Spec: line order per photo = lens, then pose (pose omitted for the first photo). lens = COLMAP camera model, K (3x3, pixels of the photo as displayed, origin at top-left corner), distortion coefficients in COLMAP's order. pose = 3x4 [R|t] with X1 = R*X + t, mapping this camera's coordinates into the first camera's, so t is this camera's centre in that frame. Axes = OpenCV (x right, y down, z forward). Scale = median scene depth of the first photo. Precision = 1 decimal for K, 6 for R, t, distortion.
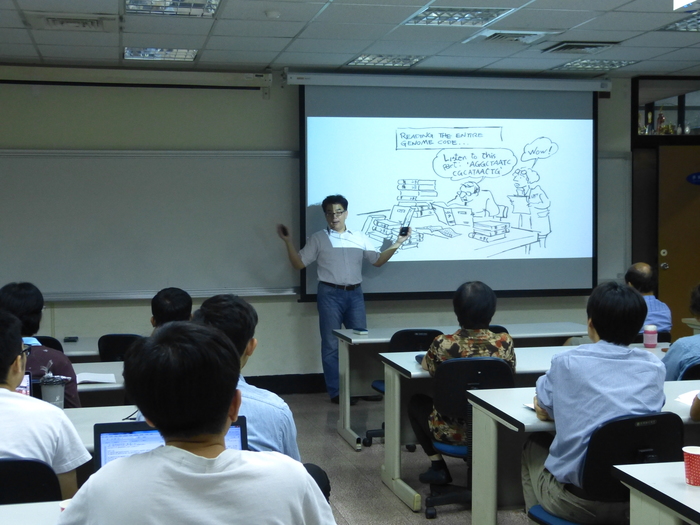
lens RADIAL K [[1028.4, 0, 350.0], [0, 1028.4, 258.6], [0, 0, 1]] dist [0.037277, 0.000000]
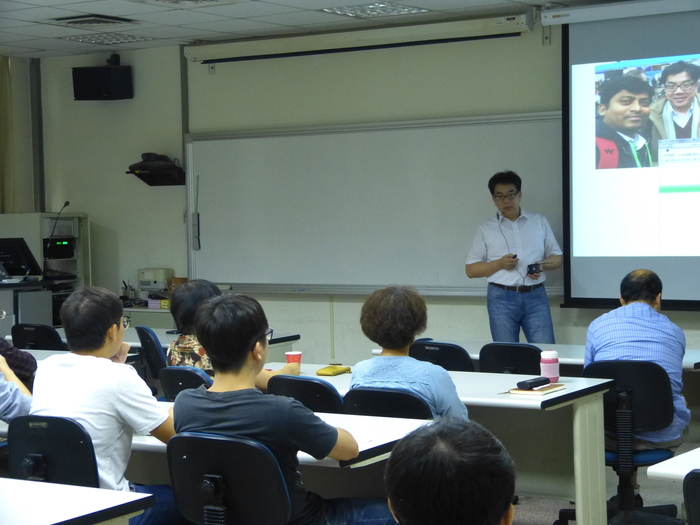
lens RADIAL K [[1458.7, 0, 357.5], [0, 1458.7, 257.8], [0, 0, 1]] dist [0.121478, 0.000000]
pose [[0.688742, 0.019851, -0.724735, 0.649903], [-0.010683, 0.999794, 0.017233, -0.012055], [0.724928, -0.004127, 0.688812, 0.138488]]
